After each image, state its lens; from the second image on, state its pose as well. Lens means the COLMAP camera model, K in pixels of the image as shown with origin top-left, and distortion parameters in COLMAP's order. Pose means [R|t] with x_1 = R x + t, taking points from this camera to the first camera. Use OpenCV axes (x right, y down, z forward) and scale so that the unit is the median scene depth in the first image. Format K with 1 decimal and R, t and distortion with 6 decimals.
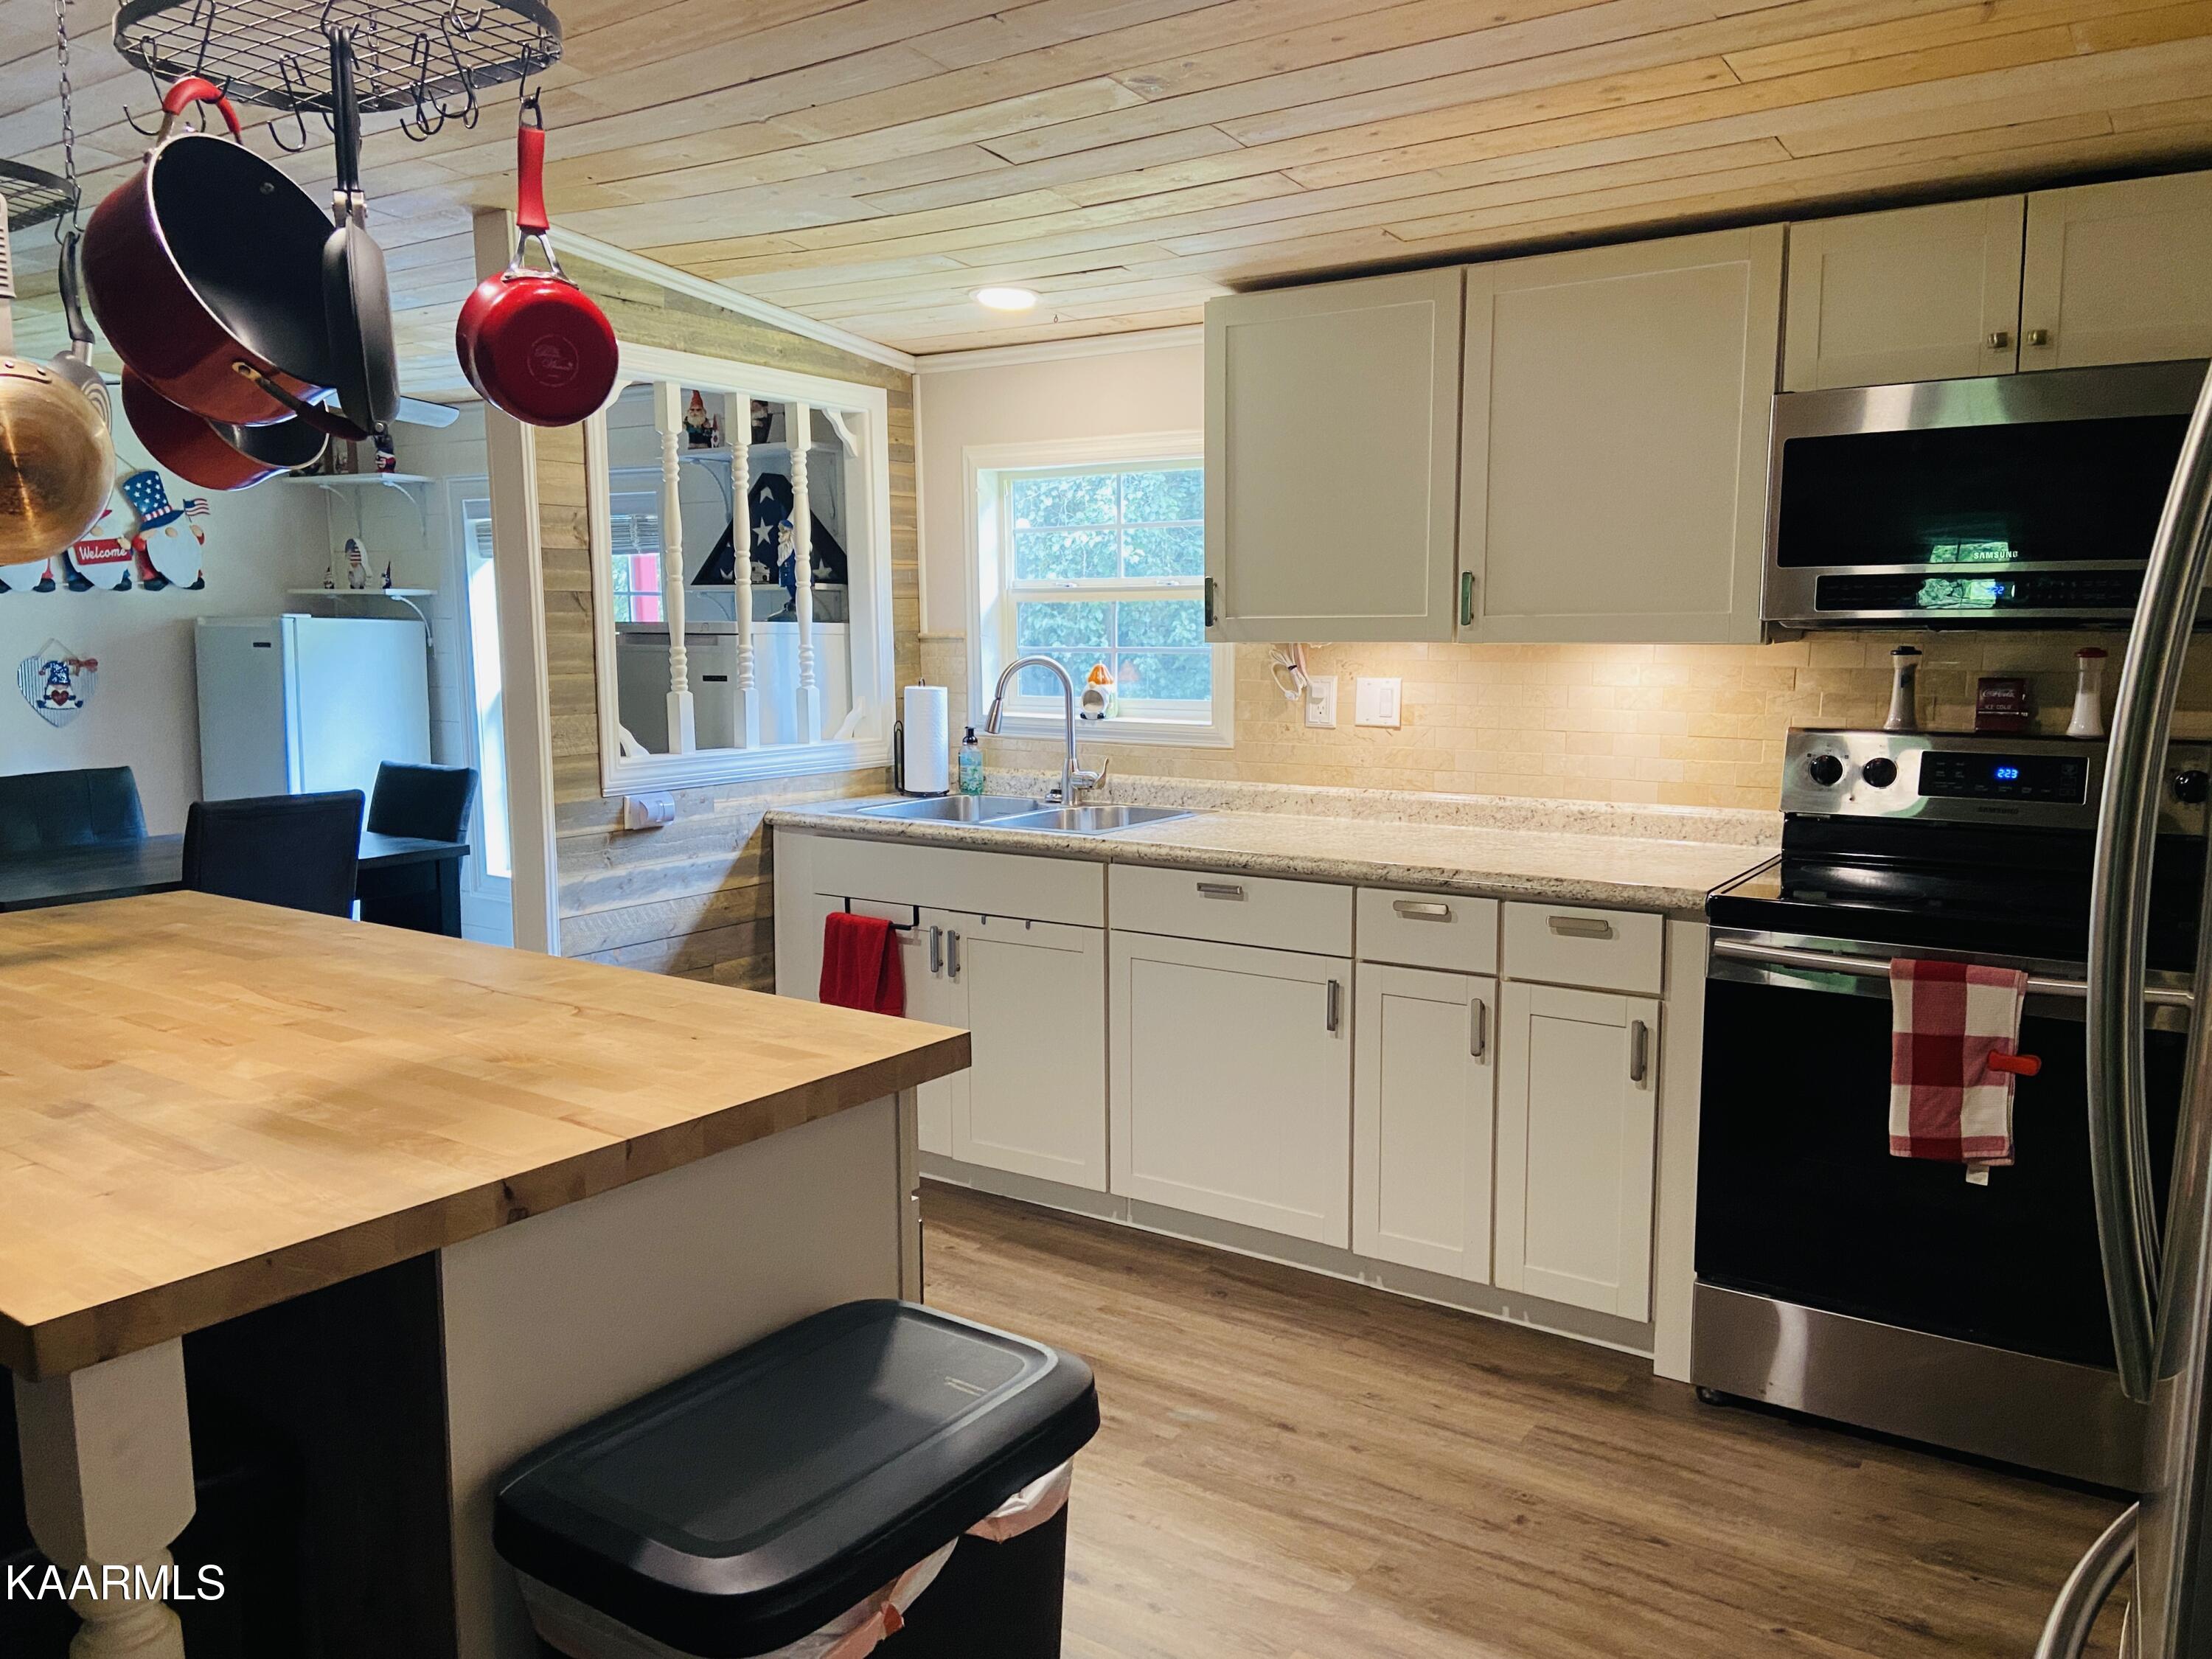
lens RADIAL K [[1669.6, 0, 1097.1], [0, 1669.6, 832.8], [0, 0, 1]] dist [0.090755, -0.062064]
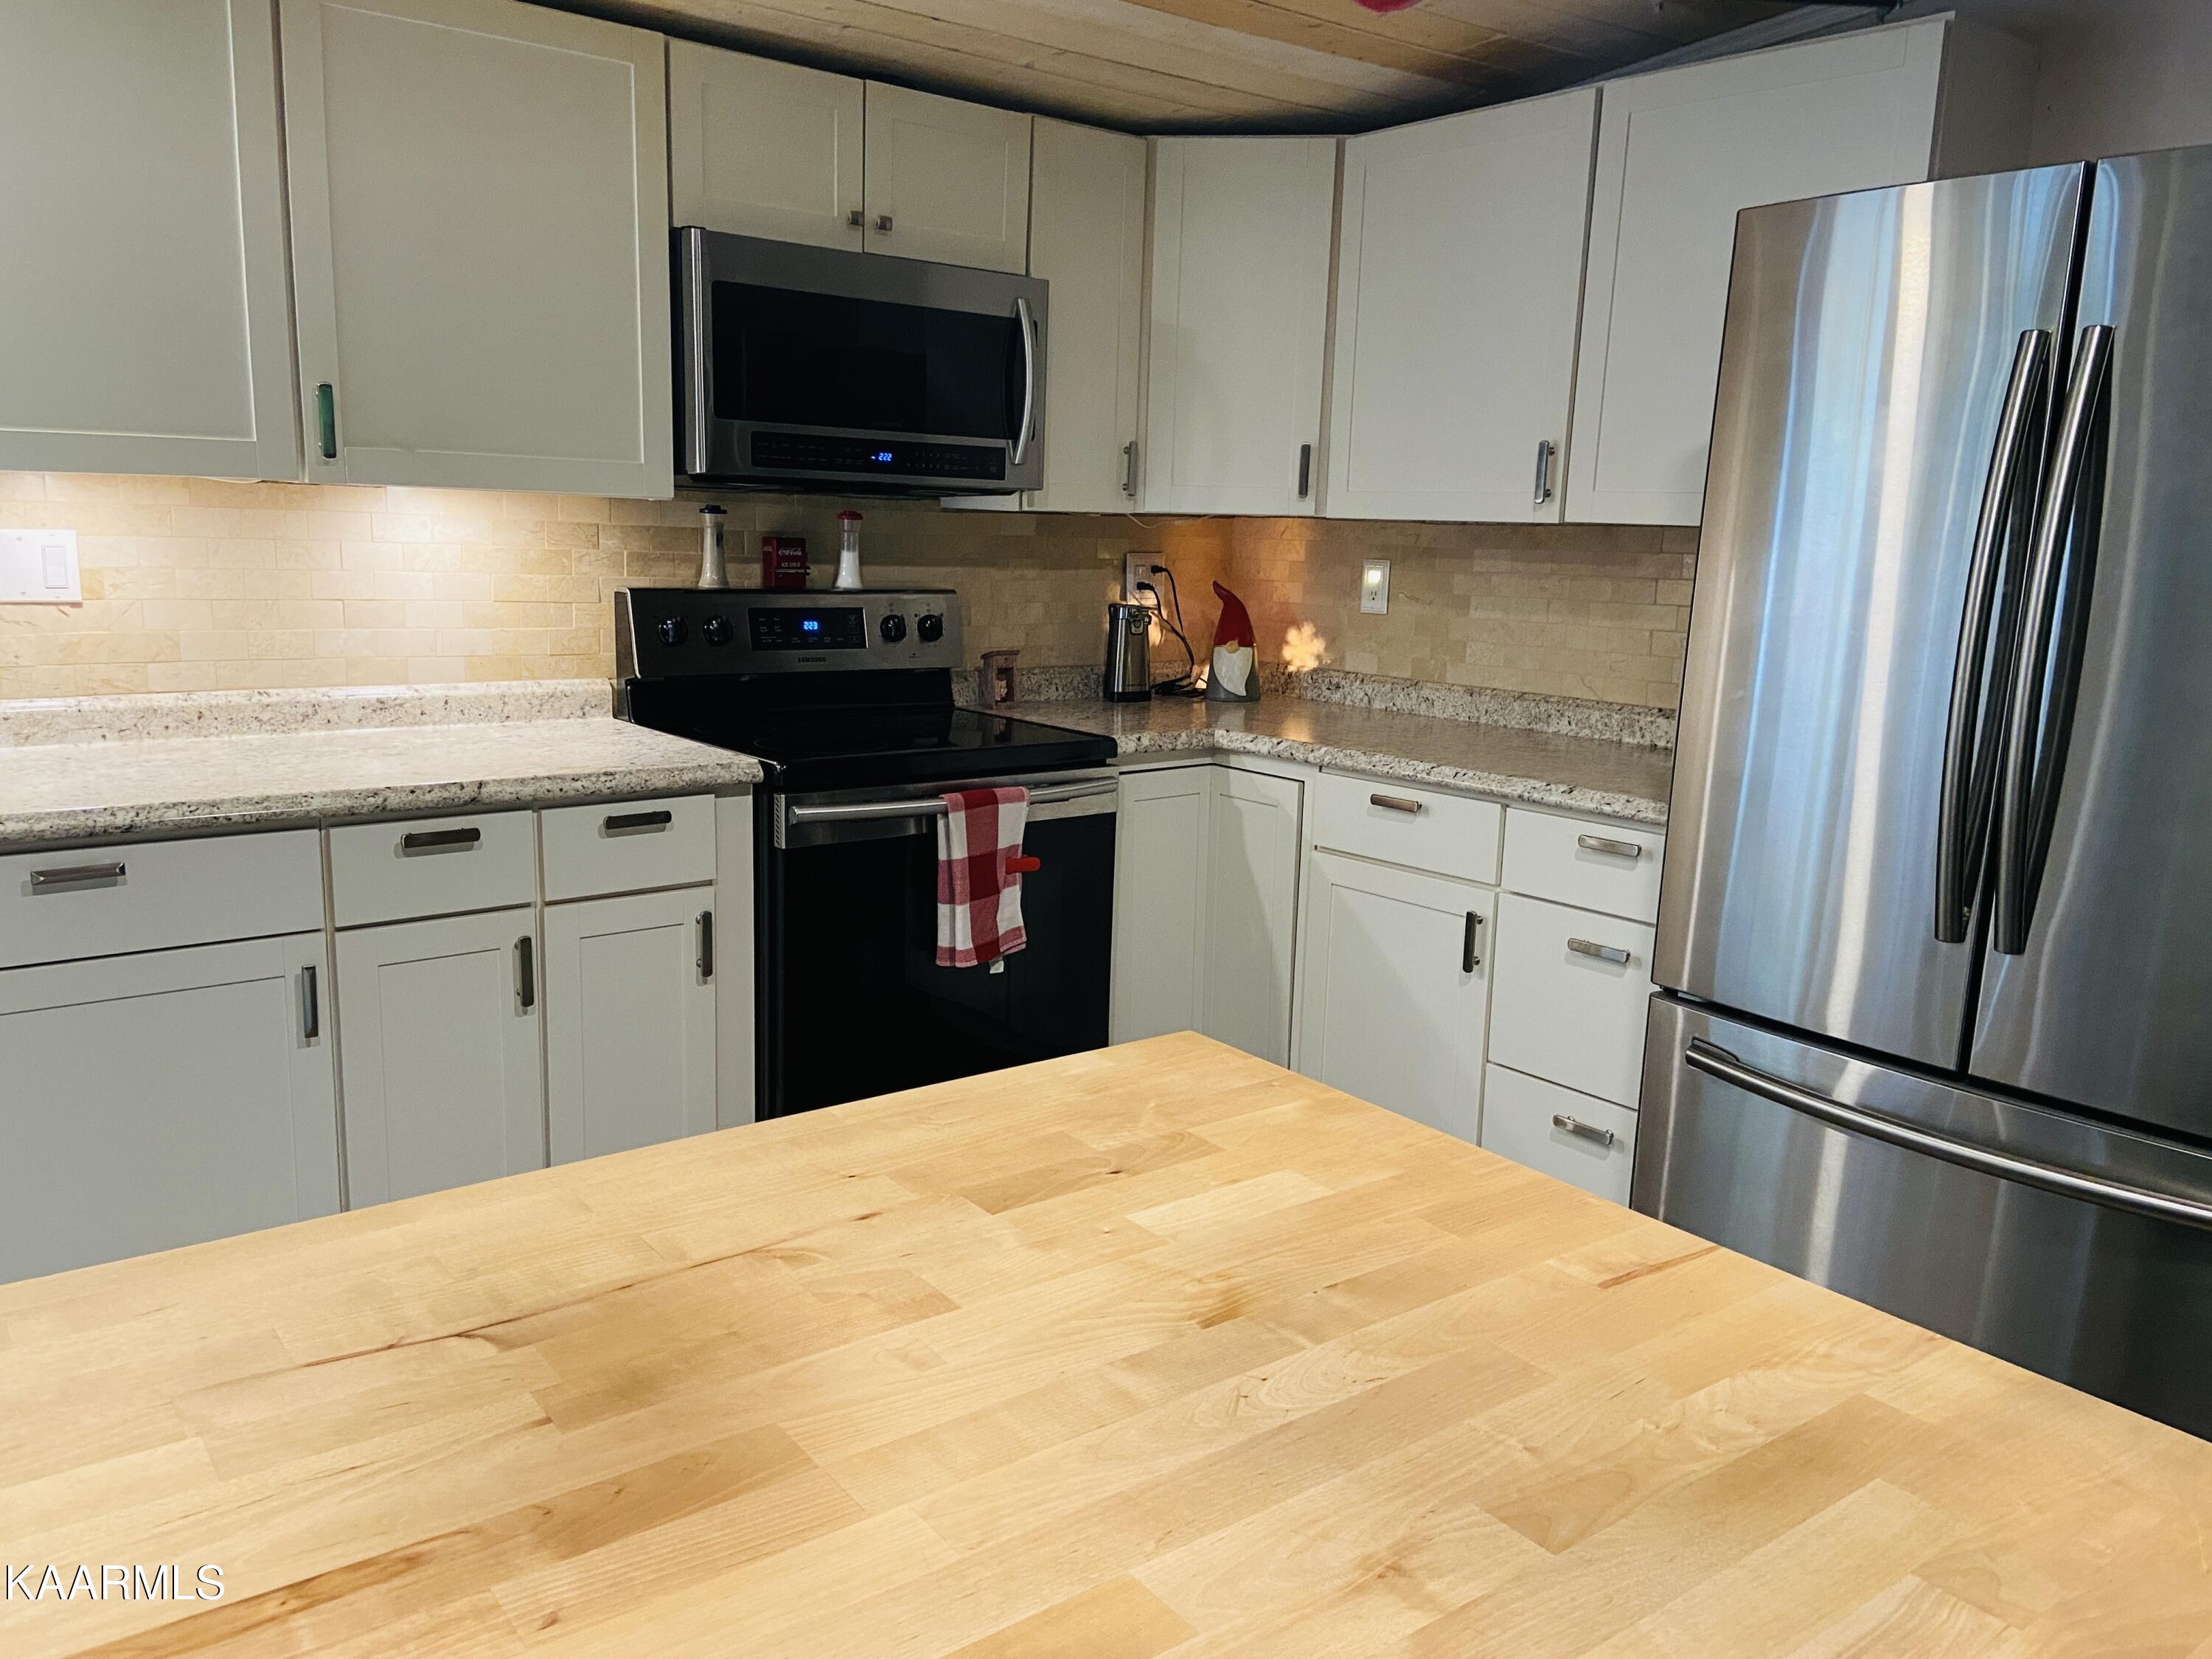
lens RADIAL K [[1669.6, 0, 1113.0], [0, 1669.6, 852.0], [0, 0, 1]] dist [0.090755, -0.062064]
pose [[0.286940, -0.177702, 0.941322, -0.455842], [0.089729, 0.983309, 0.158277, -0.044479], [-0.953737, 0.039048, 0.298096, 0.492135]]
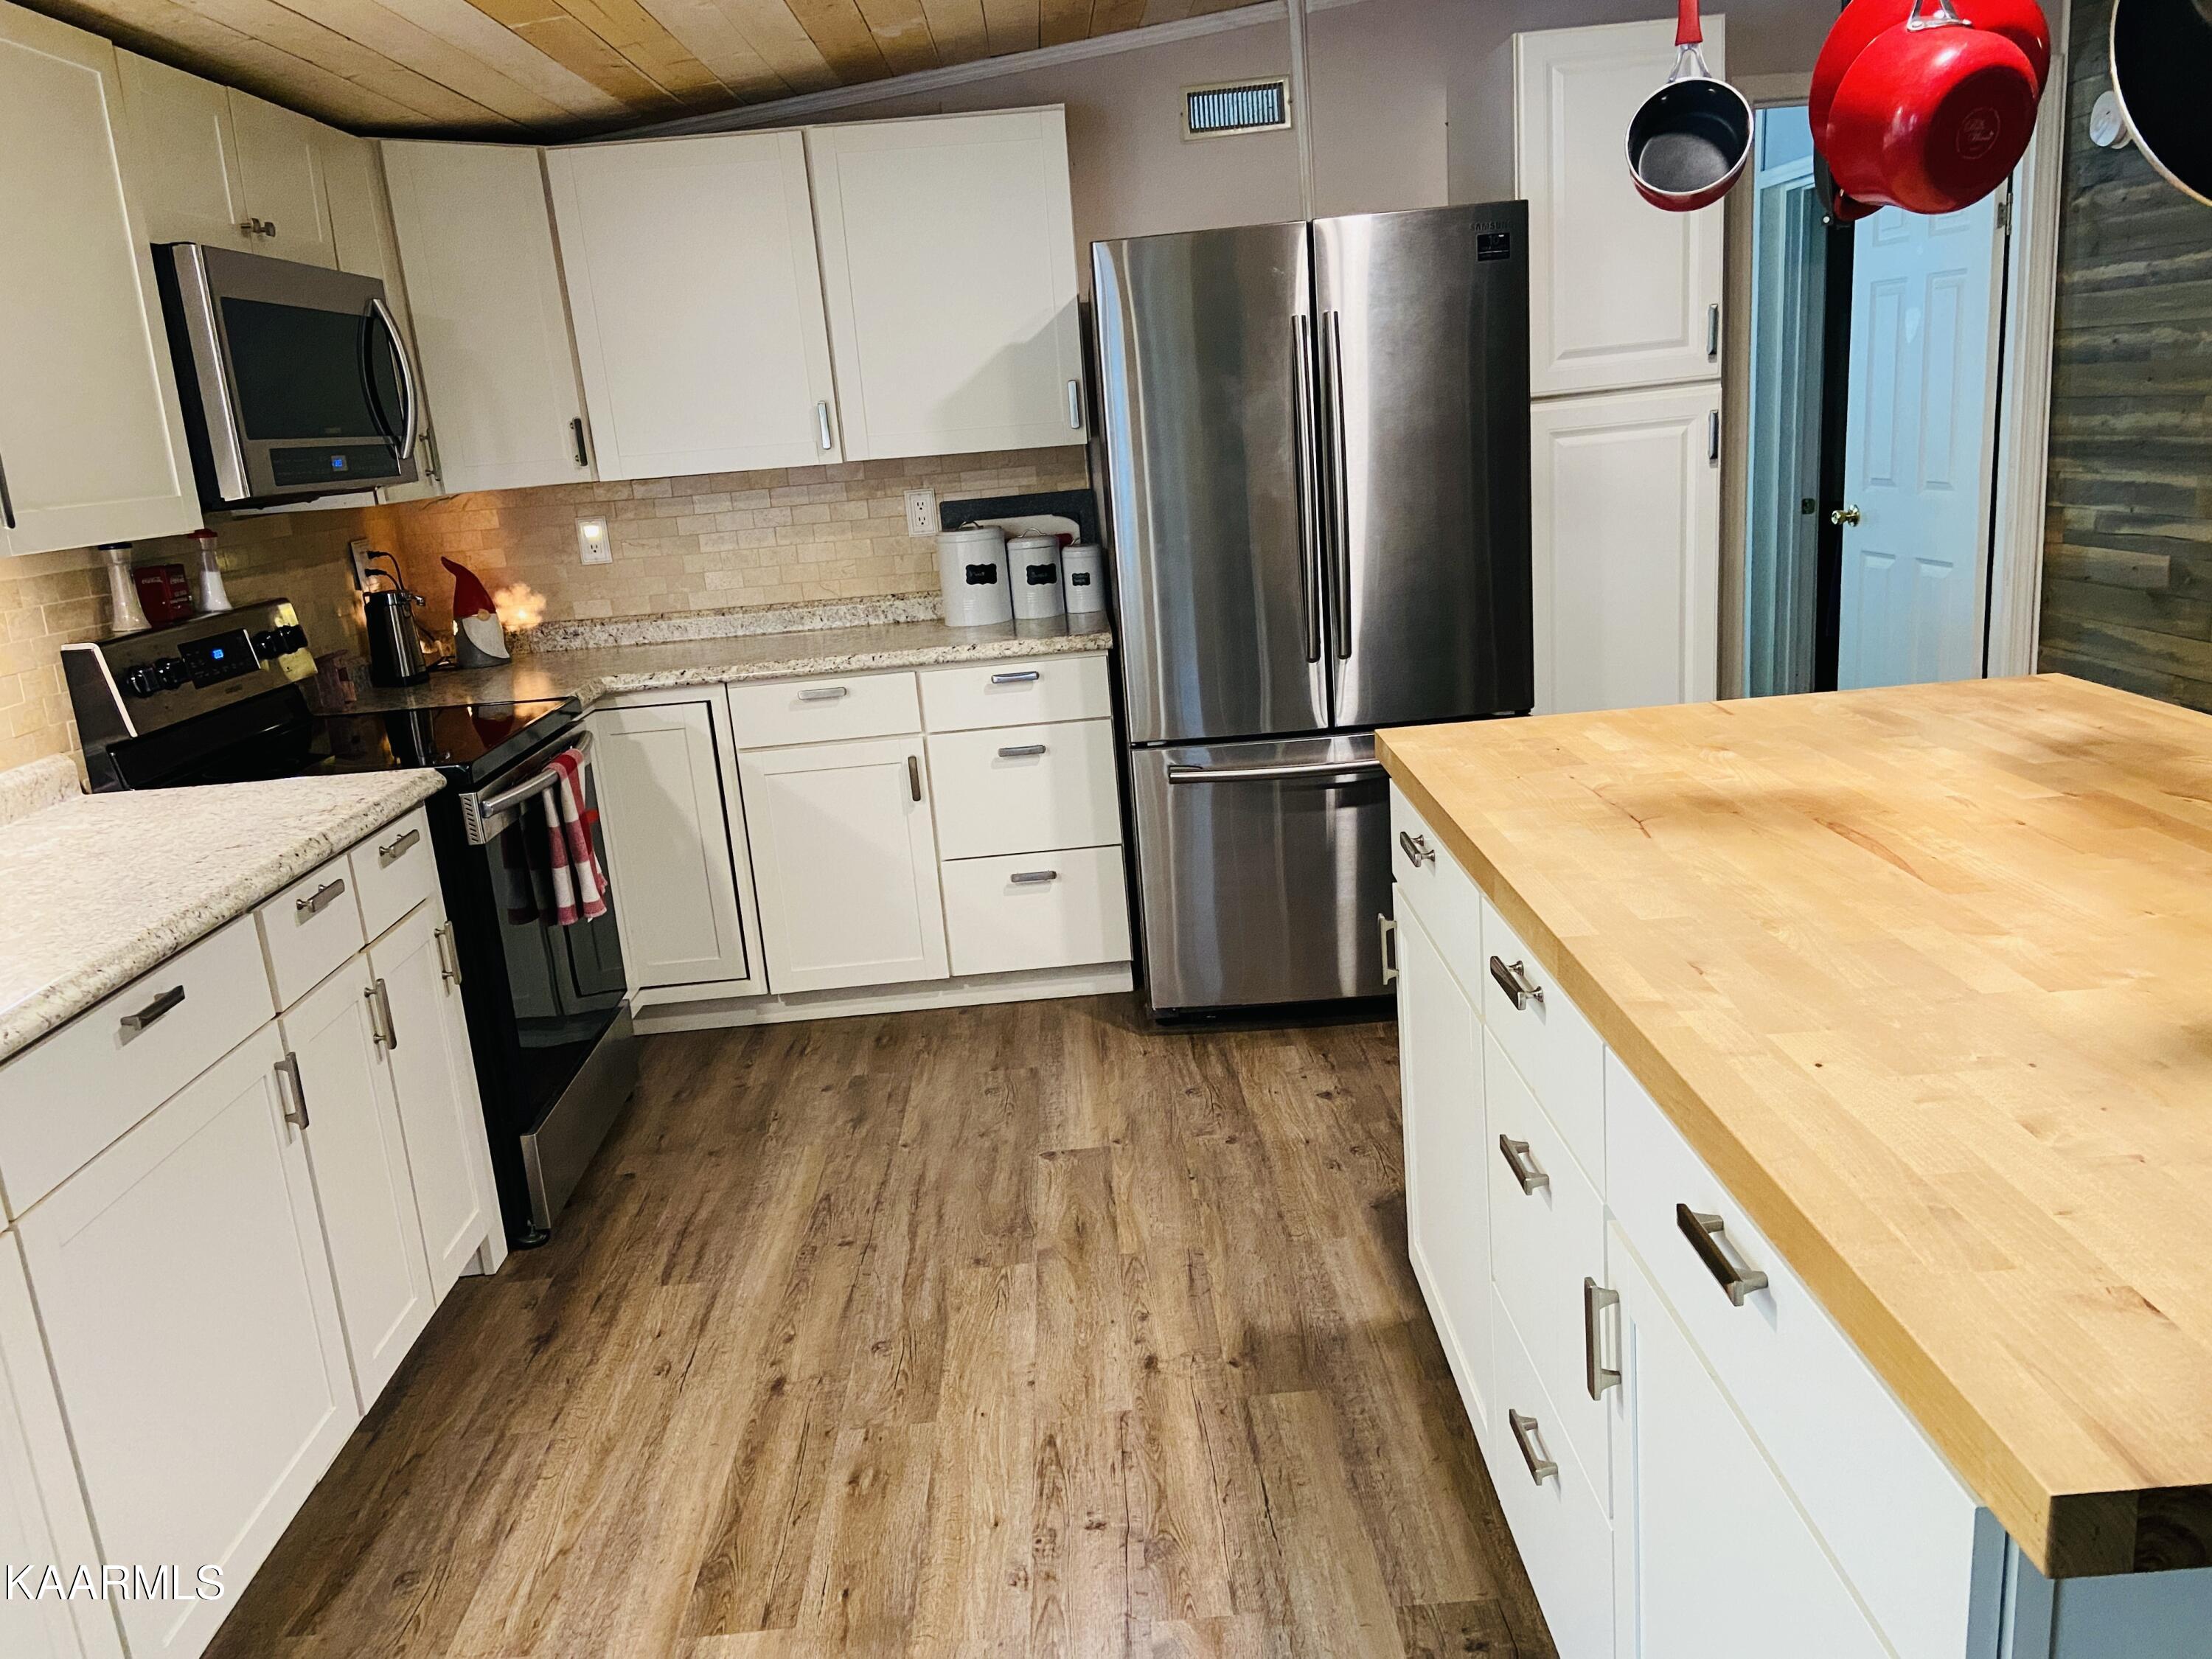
lens RADIAL K [[1669.6, 0, 1098.8], [0, 1669.6, 832.4], [0, 0, 1]] dist [0.090755, -0.062064]
pose [[-0.588543, -0.147703, 0.794859, -0.608833], [0.184318, 0.932764, 0.309804, -0.154294], [-0.787175, 0.328840, -0.521747, 1.147687]]
